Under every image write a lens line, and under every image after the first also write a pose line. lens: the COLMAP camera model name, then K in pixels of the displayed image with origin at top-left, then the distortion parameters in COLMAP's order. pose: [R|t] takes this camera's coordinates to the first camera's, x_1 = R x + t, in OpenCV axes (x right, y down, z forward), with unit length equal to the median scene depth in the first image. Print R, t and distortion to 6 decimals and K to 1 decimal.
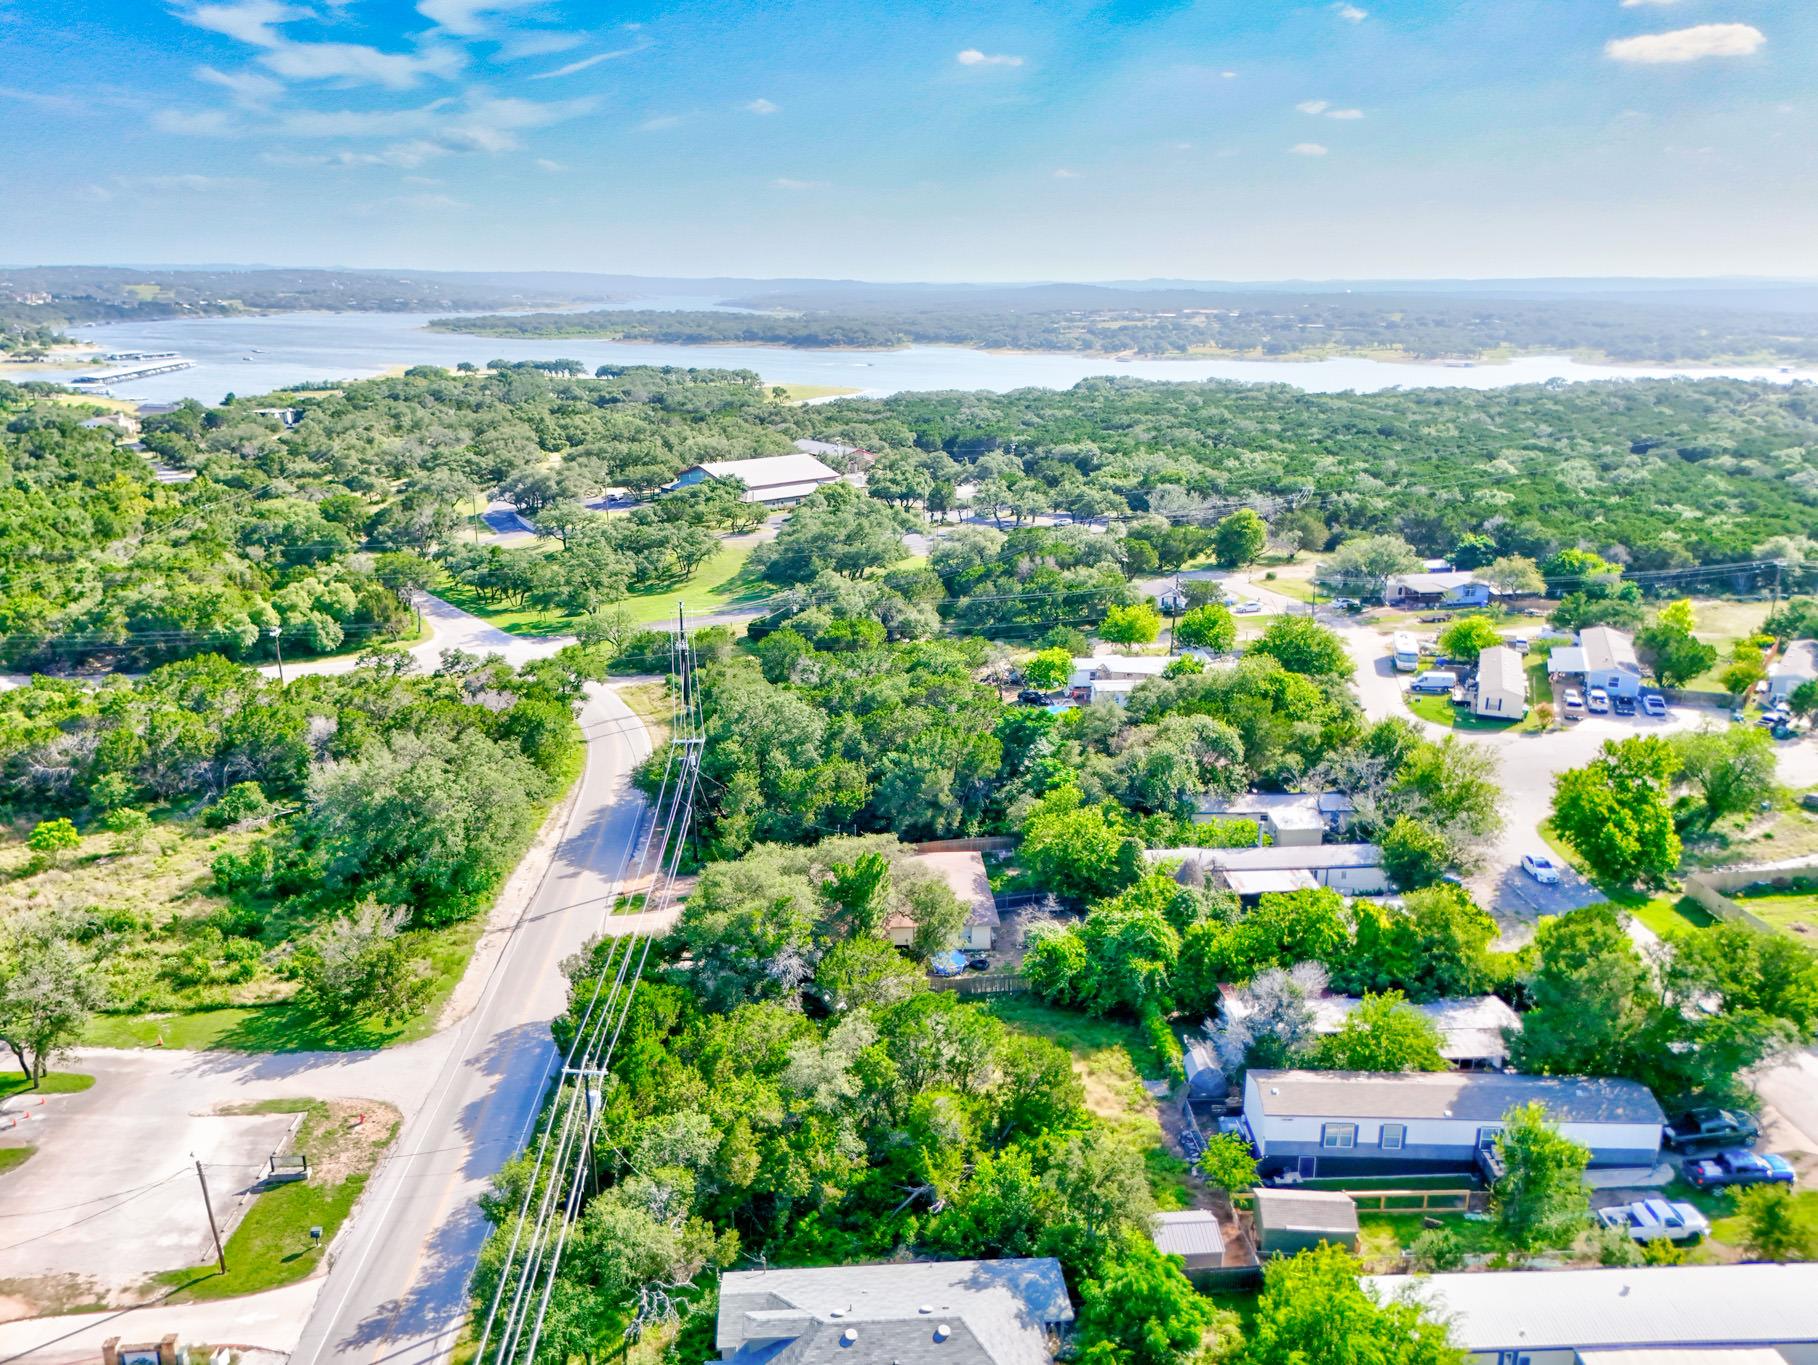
lens RADIAL K [[1333.5, 0, 917.7], [0, 1333.5, 688.0], [0, 0, 1]] dist [0.066509, -0.076425]
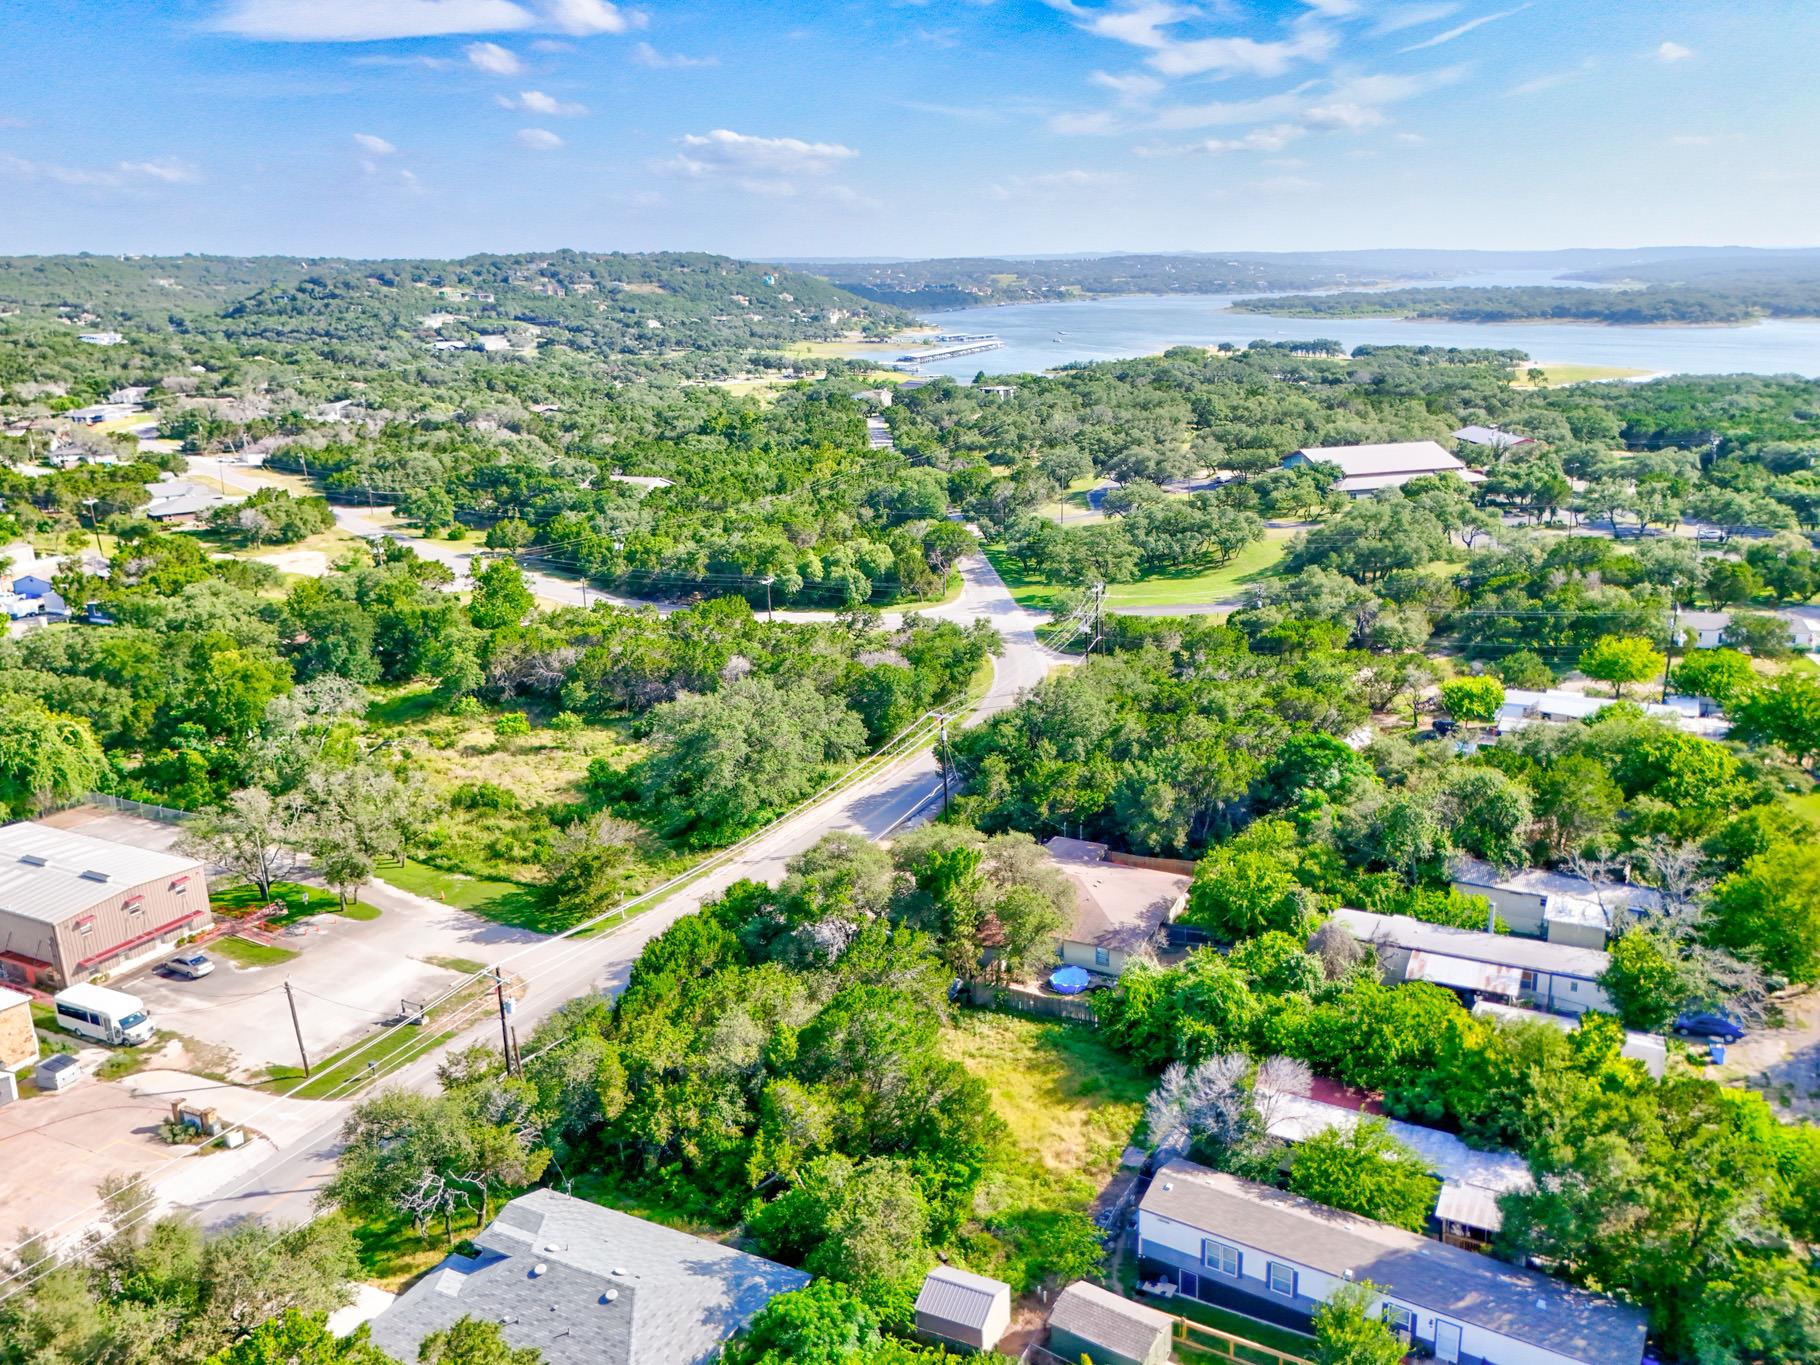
lens RADIAL K [[1335.0, 0, 918.8], [0, 1335.0, 688.0], [0, 0, 1]] dist [0.066509, -0.076425]
pose [[0.879510, 0.123626, -0.459541, 0.279667], [-0.117428, 0.992185, 0.042173, -0.023529], [0.461164, 0.016871, 0.887155, 0.080991]]
